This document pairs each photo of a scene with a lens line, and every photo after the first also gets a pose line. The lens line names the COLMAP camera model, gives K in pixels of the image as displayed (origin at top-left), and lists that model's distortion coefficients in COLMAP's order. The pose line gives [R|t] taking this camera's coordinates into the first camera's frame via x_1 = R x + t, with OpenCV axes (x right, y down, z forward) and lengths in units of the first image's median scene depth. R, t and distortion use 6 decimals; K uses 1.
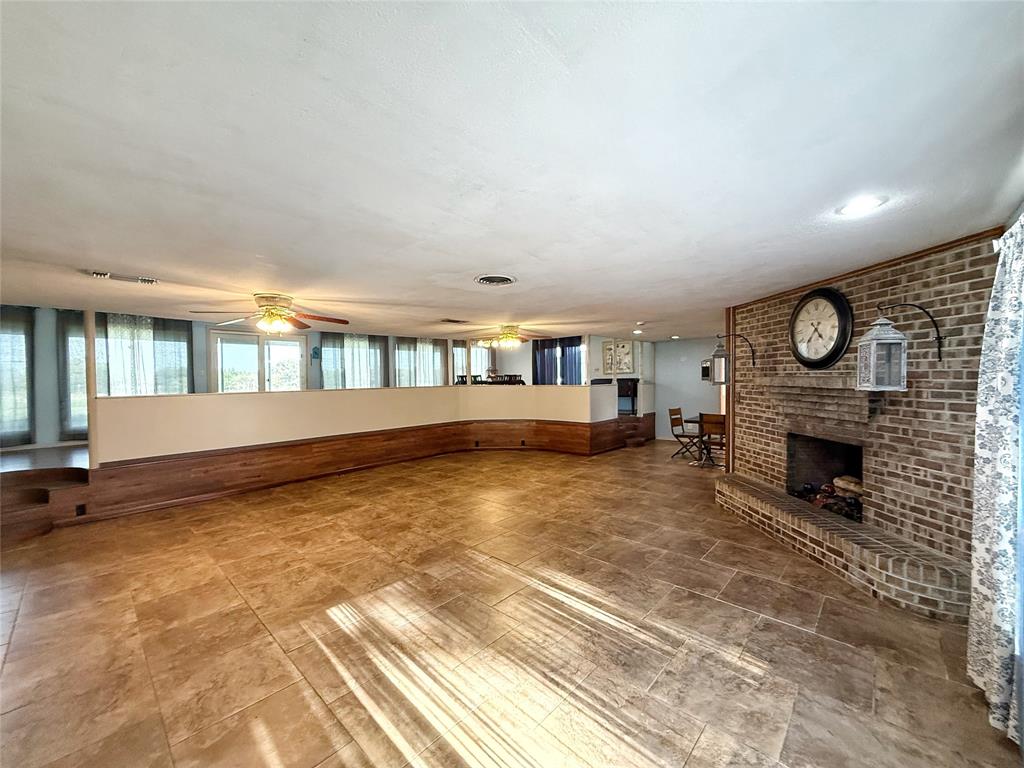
lens RADIAL K [[408.1, 0, 512.0], [0, 408.1, 384.0], [0, 0, 1]] dist [0.001434, -0.000322]
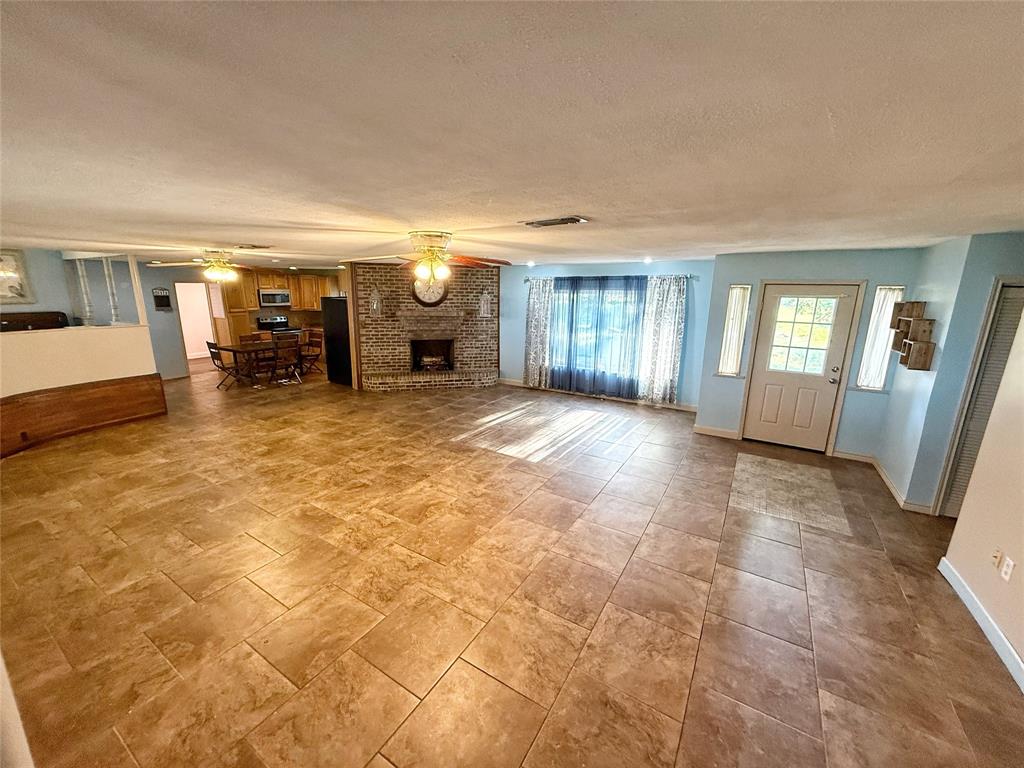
lens RADIAL K [[408.1, 0, 512.0], [0, 408.1, 384.0], [0, 0, 1]] dist [0.001434, -0.000322]
pose [[-0.199970, -0.207195, 0.957644, -1.353988], [0.007358, 0.977040, 0.212928, -0.088088], [-0.979774, 0.049625, -0.193854, 0.952512]]
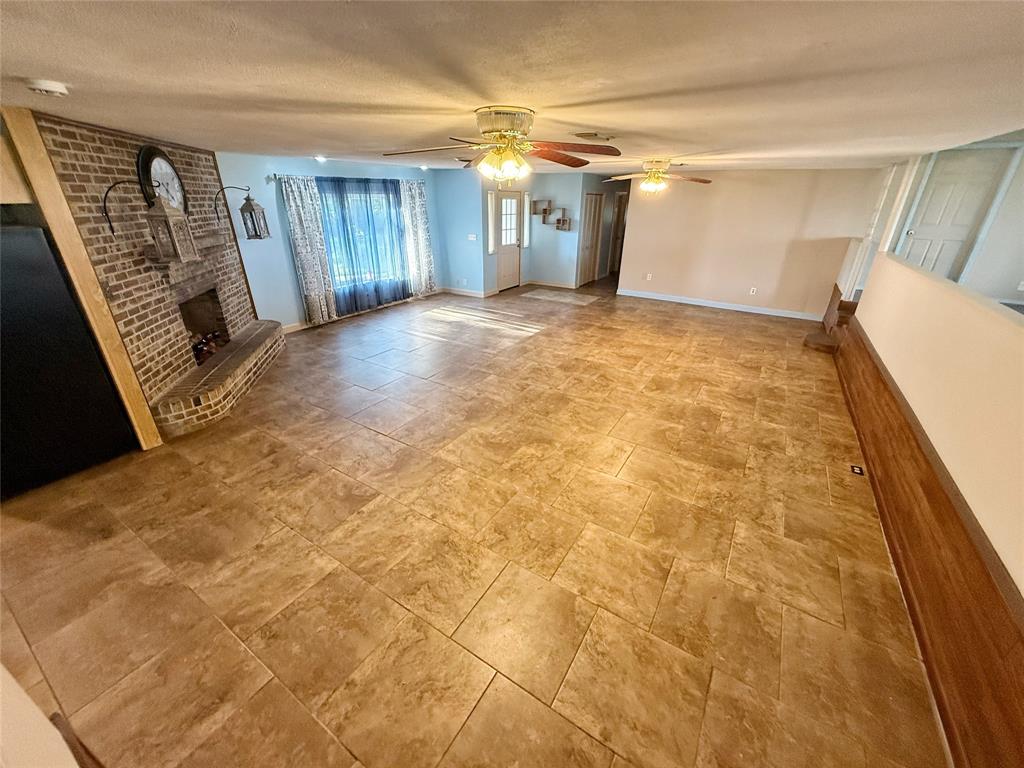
lens RADIAL K [[408.1, 0, 512.0], [0, 408.1, 384.0], [0, 0, 1]] dist [0.001434, -0.000322]
pose [[-0.981750, 0.084413, -0.170416, 0.098601], [0.002066, 0.900774, 0.434284, -0.130598], [0.190166, 0.426006, -0.884509, 2.144297]]
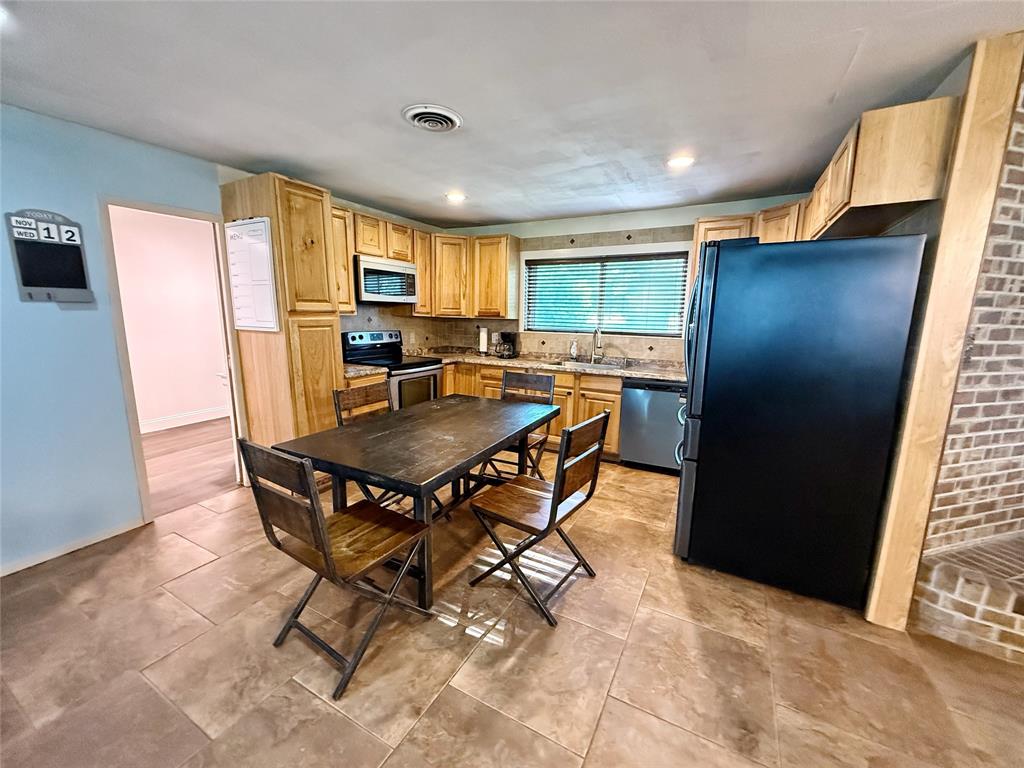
lens RADIAL K [[408.1, 0, 512.0], [0, 408.1, 384.0], [0, 0, 1]] dist [0.001434, -0.000322]
pose [[-0.244537, -0.153132, 0.957472, 0.394799], [0.006842, 0.987154, 0.159627, 0.005010], [-0.969616, 0.045586, -0.240348, 1.820662]]
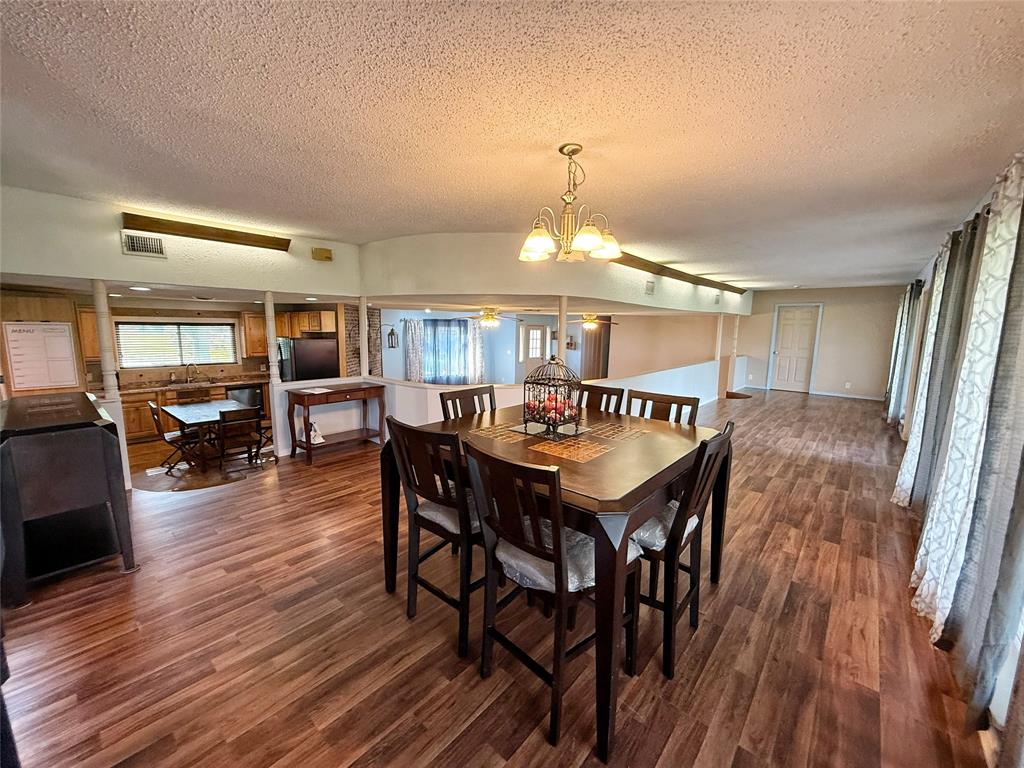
lens RADIAL K [[408.1, 0, 512.0], [0, 408.1, 384.0], [0, 0, 1]] dist [0.001434, -0.000322]
pose [[-0.999771, 0.001859, -0.021321, -0.065391], [-0.001558, 0.987251, 0.159162, -0.171702], [0.021345, 0.159159, -0.987022, 3.227875]]
